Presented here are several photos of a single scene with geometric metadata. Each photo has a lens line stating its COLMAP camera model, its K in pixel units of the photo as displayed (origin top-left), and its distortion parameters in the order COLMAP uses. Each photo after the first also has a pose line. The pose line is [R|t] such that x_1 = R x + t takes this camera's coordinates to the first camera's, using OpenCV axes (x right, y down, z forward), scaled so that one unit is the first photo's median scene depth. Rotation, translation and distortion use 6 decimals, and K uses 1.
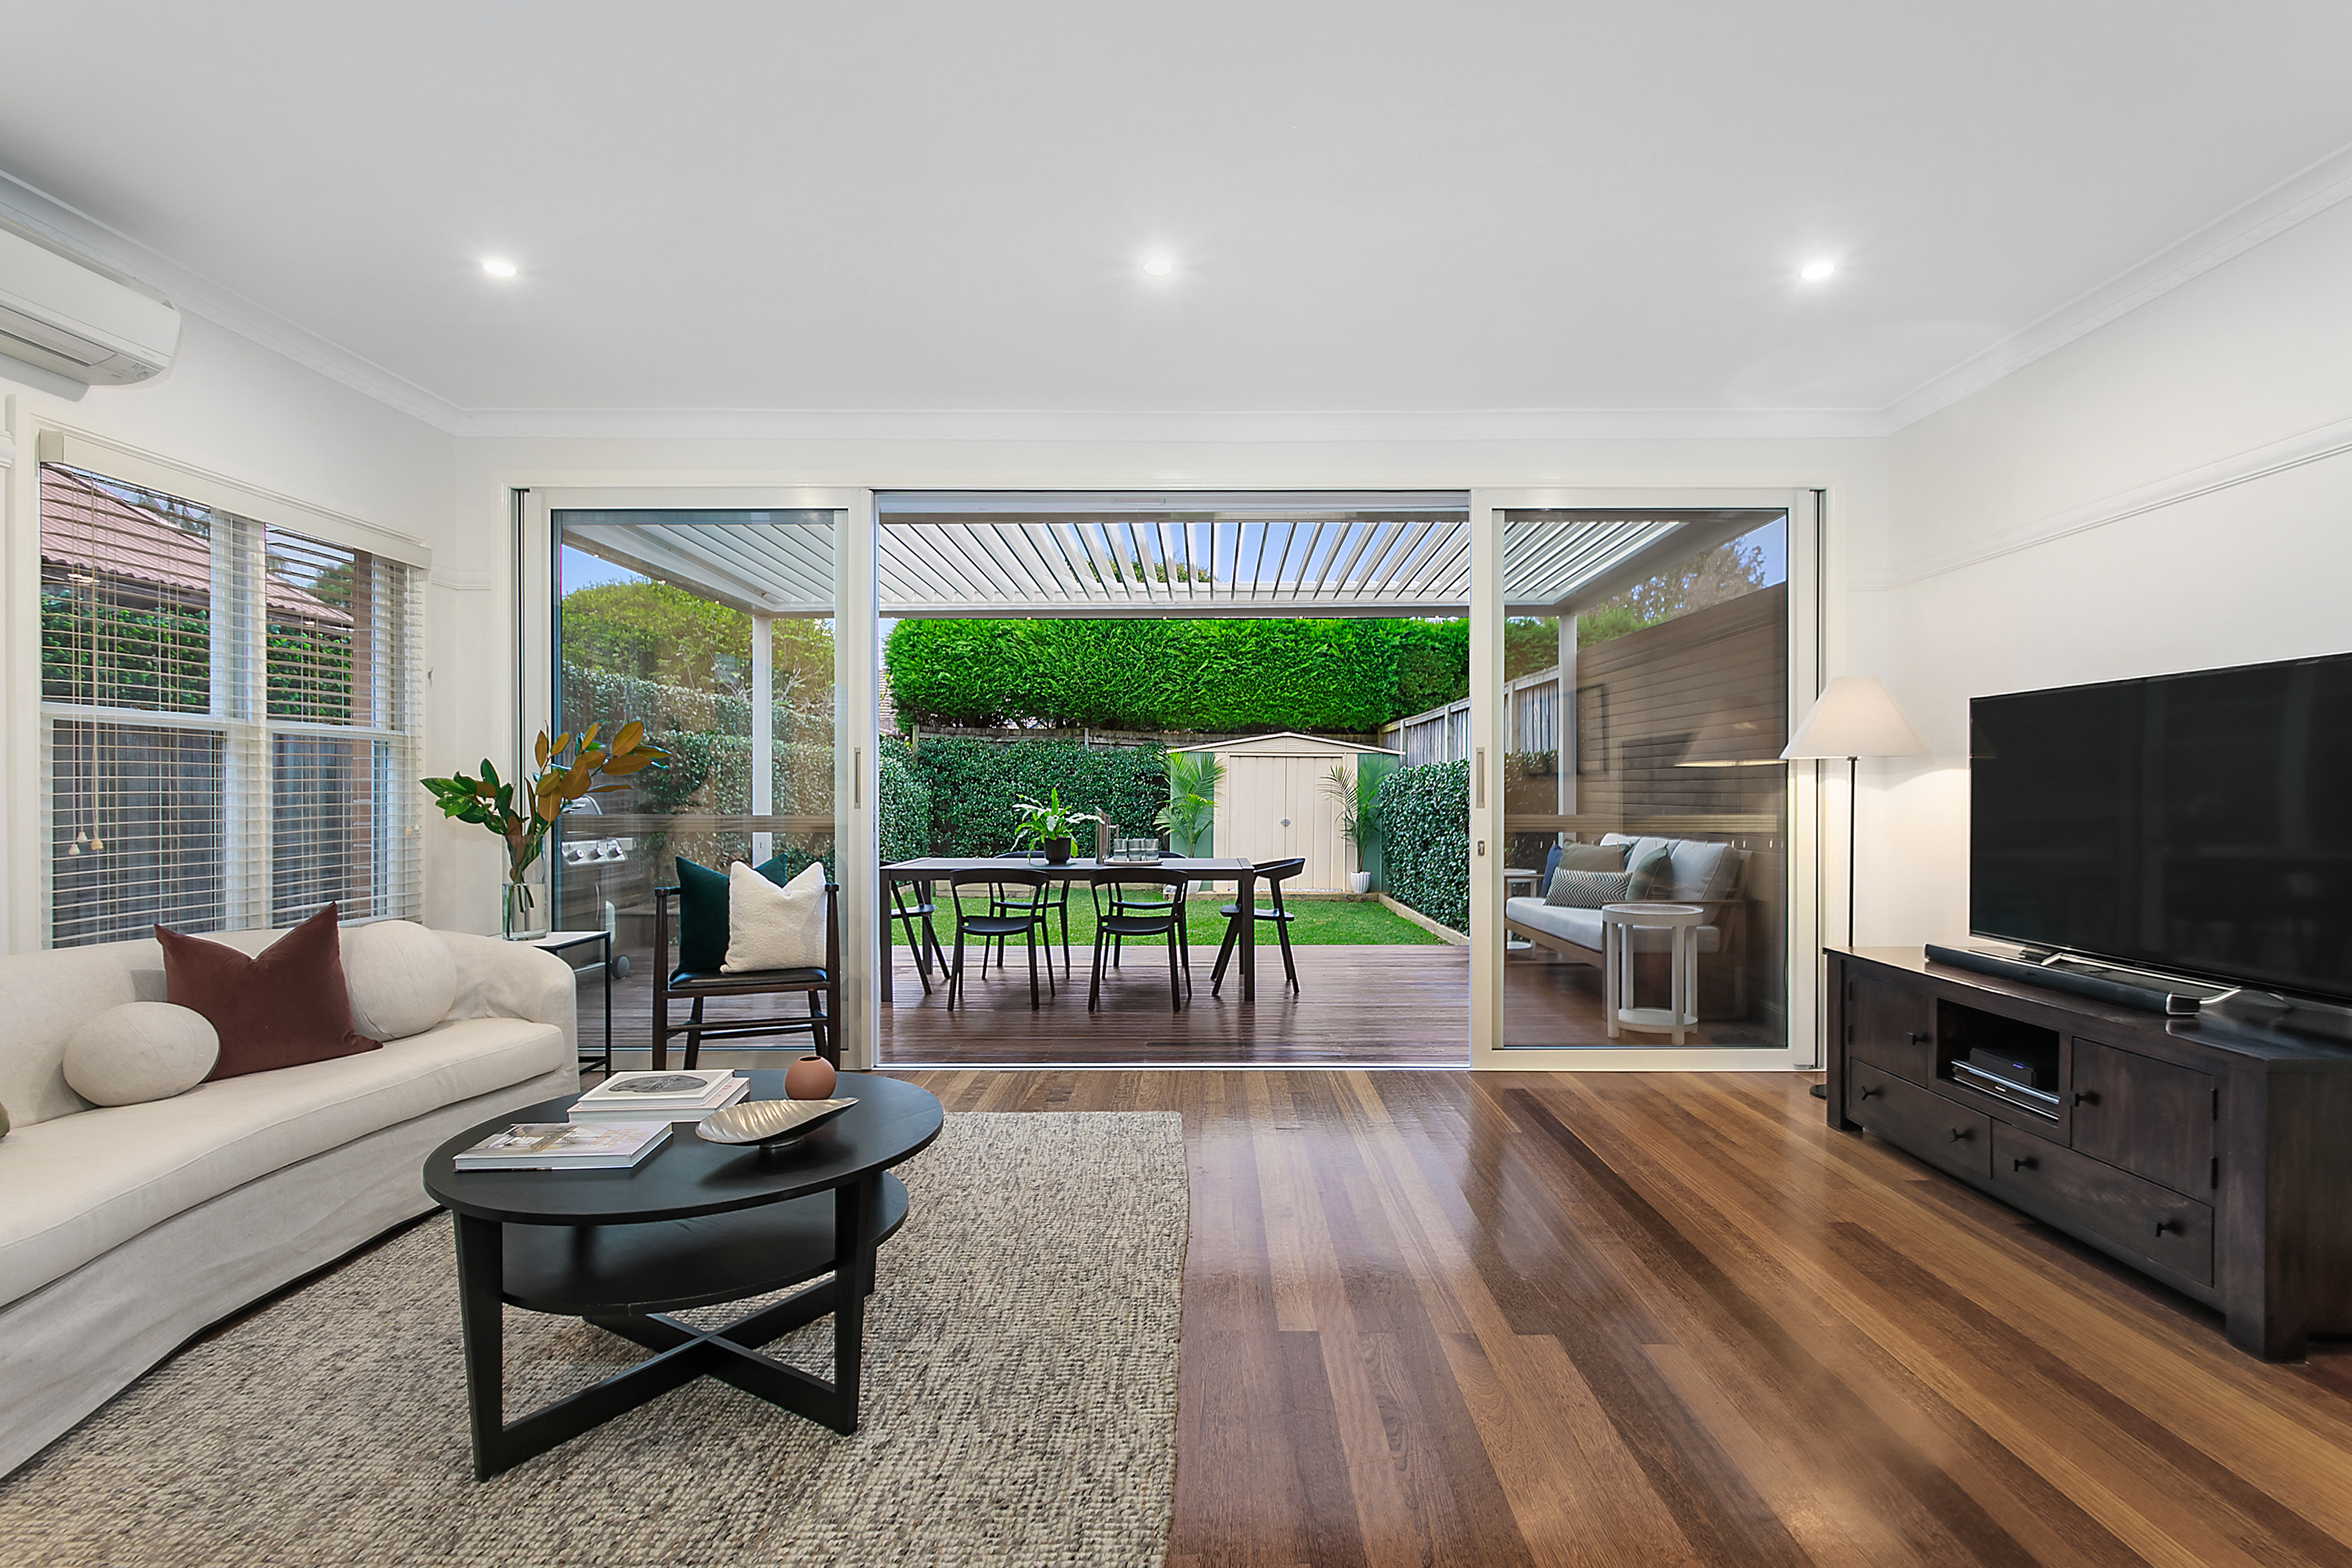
lens RADIAL K [[1098.3, 0, 1176.7], [0, 1098.3, 789.2], [0, 0, 1]] dist [-0.002331, -0.000352]
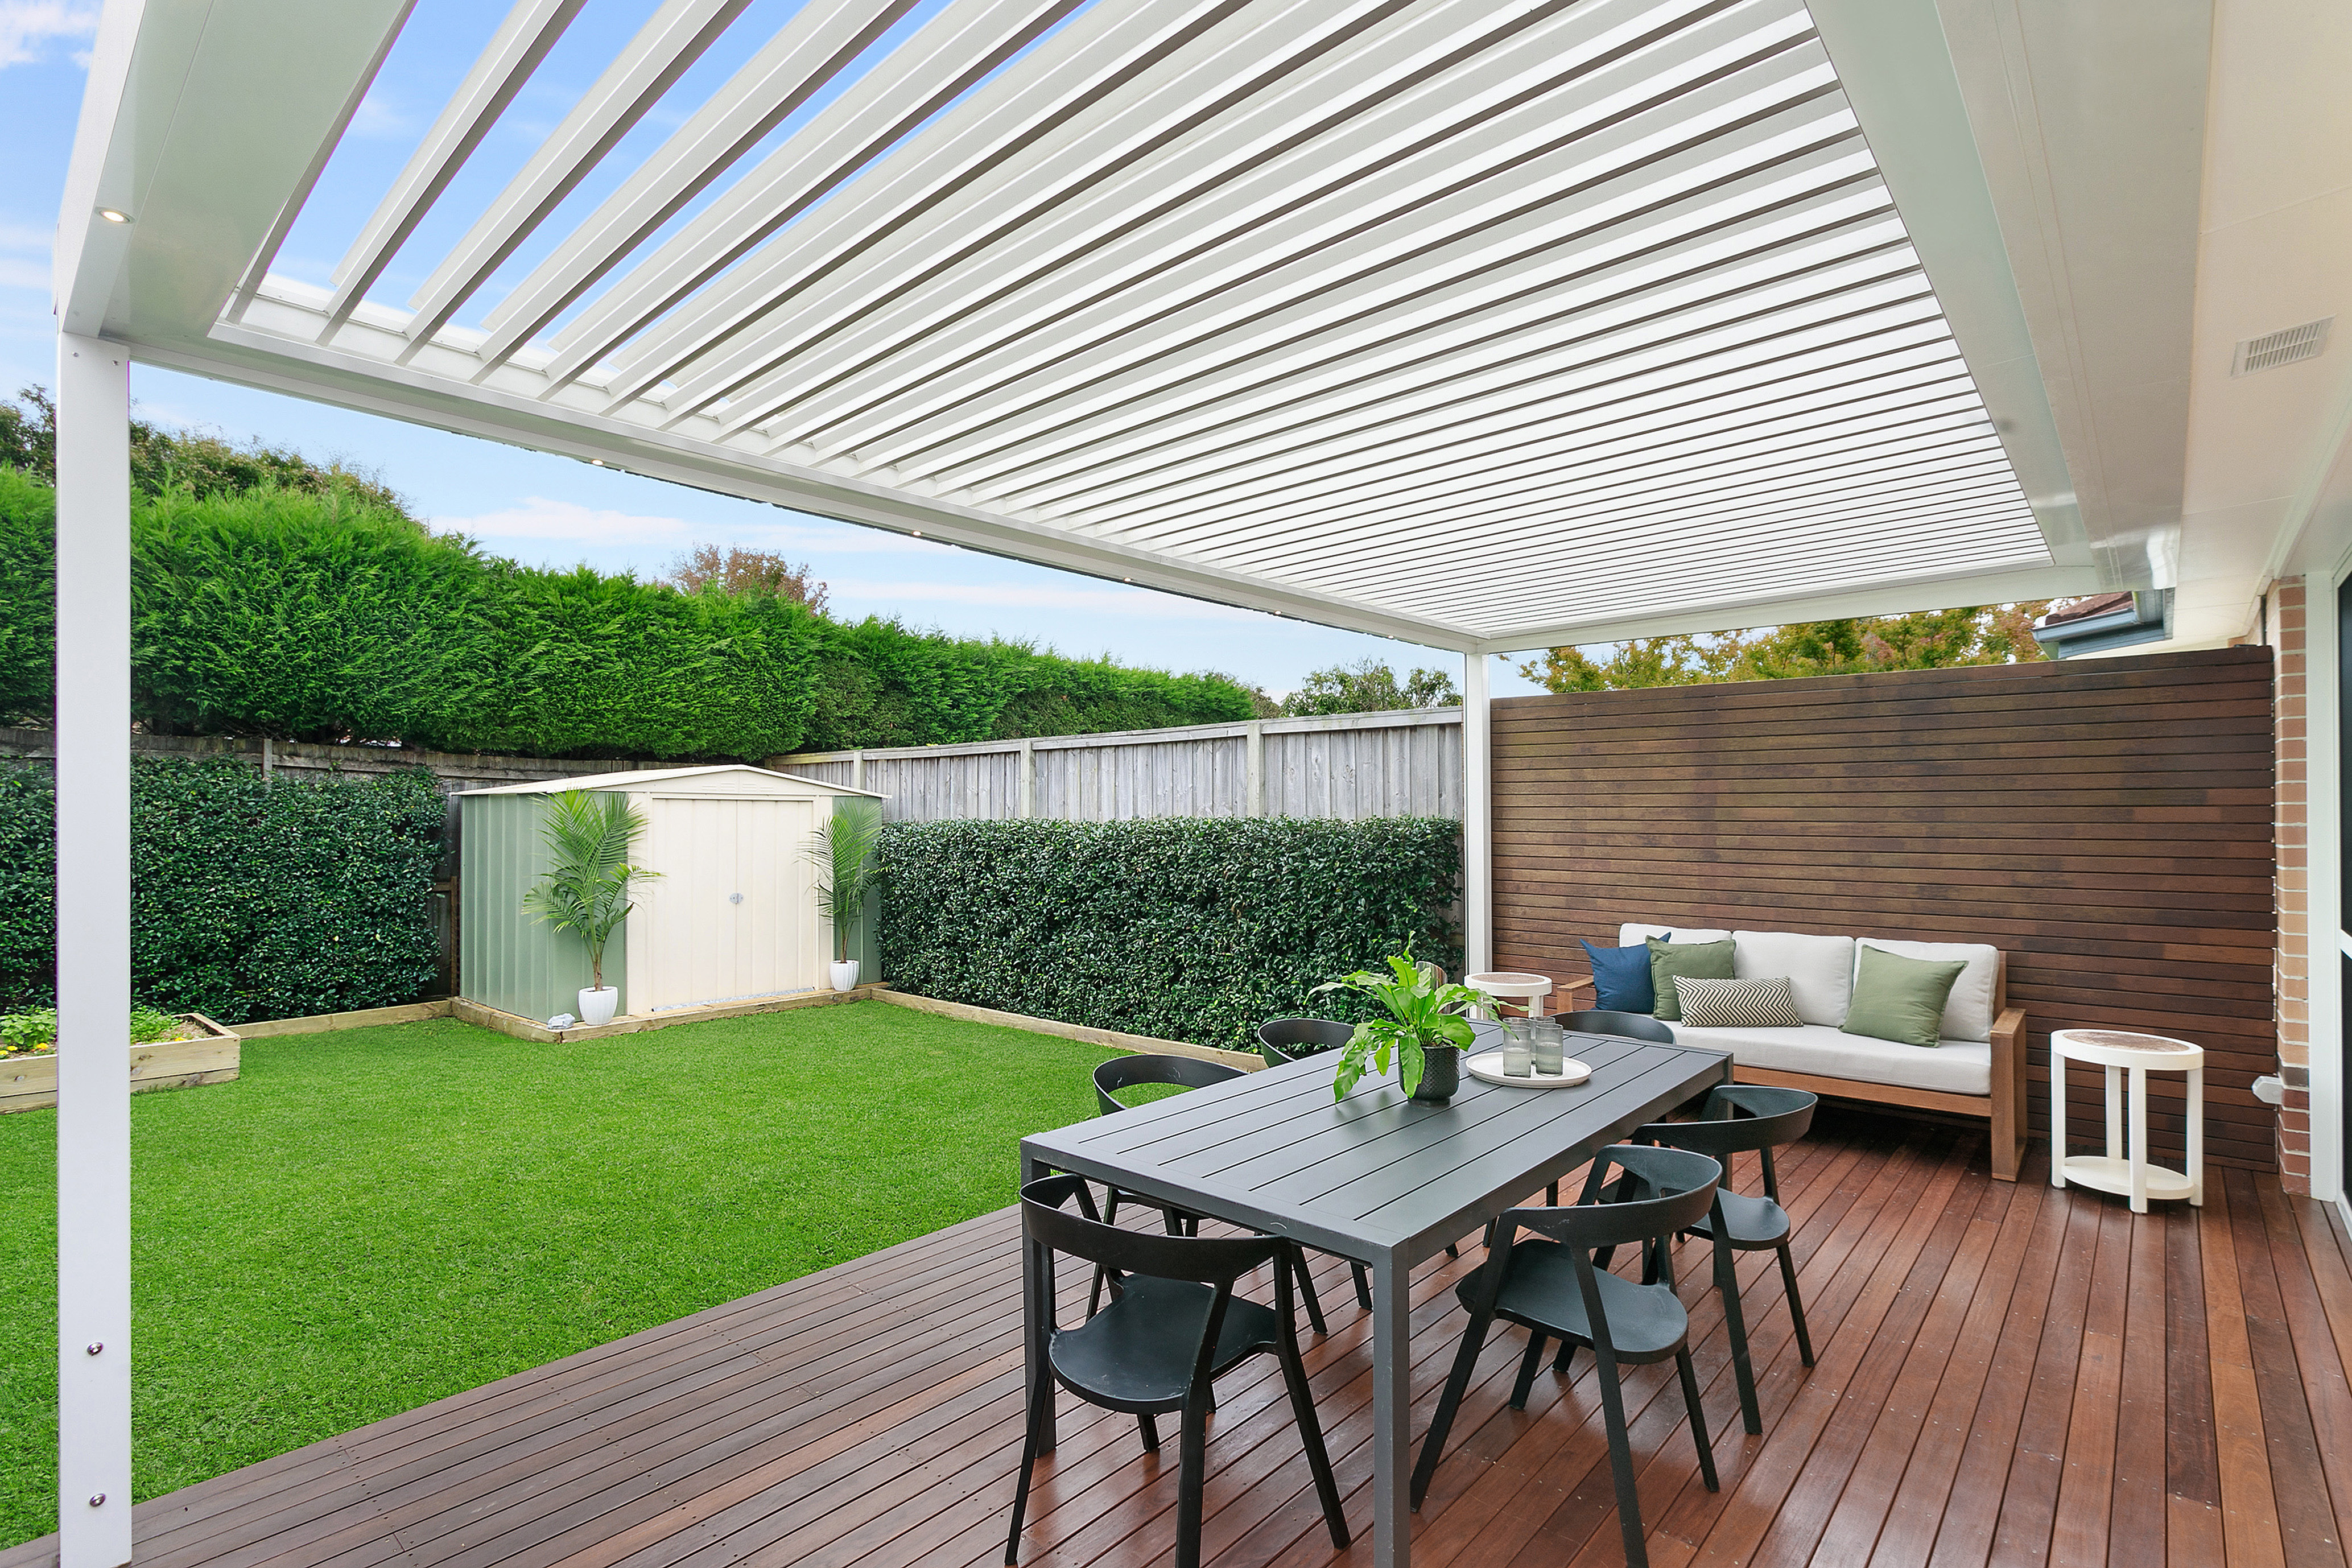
lens RADIAL K [[1098.3, 0, 1177.7], [0, 1098.3, 799.6], [0, 0, 1]] dist [-0.002331, -0.000352]
pose [[0.653226, 0.006881, 0.757132, -0.209056], [0.000474, 0.999955, -0.009496, -0.021063], [-0.757163, 0.006562, 0.653193, 0.317966]]
